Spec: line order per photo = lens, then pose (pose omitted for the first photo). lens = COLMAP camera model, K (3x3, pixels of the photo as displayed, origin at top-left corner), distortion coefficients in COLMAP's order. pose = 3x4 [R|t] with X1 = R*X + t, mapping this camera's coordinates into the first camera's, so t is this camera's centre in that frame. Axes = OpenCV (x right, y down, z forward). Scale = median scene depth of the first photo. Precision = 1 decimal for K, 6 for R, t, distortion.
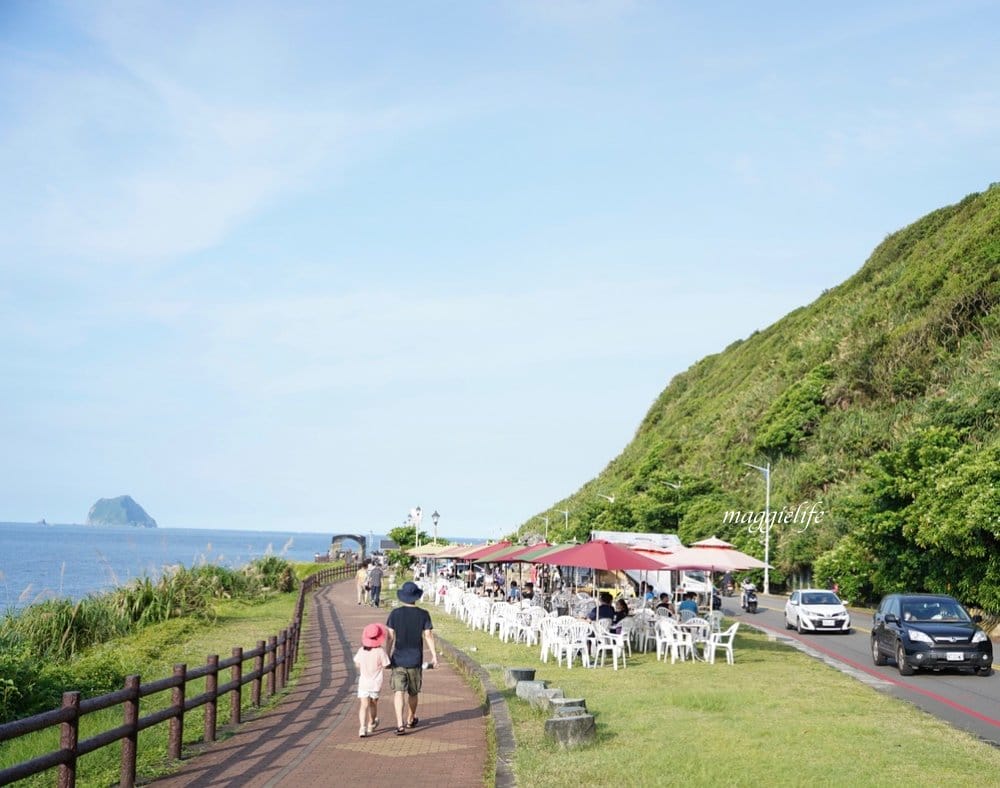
lens RADIAL K [[1167.9, 0, 595.4], [0, 1167.9, 396.2], [0, 0, 1]] dist [-0.000080, -0.021407]
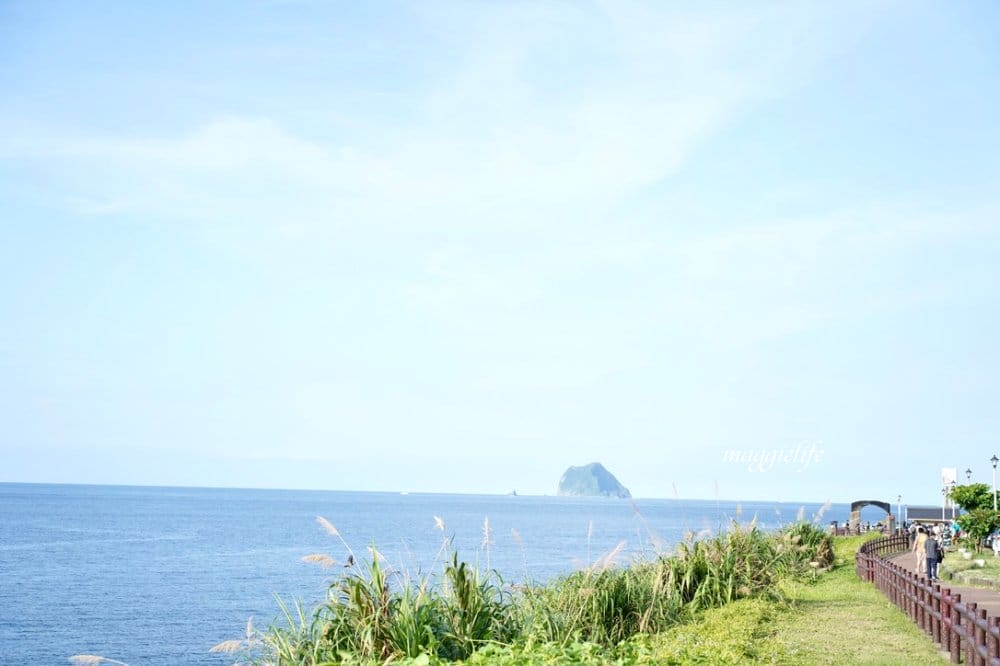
lens RADIAL K [[1333.8, 0, 500.0], [0, 1333.8, 333.0], [0, 0, 1]] dist [-0.003597, -0.002492]
pose [[0.902911, -0.062818, -0.425213, -0.075058], [0.057222, 0.998025, -0.025934, 0.022469], [0.426002, -0.000915, 0.904722, 0.111740]]
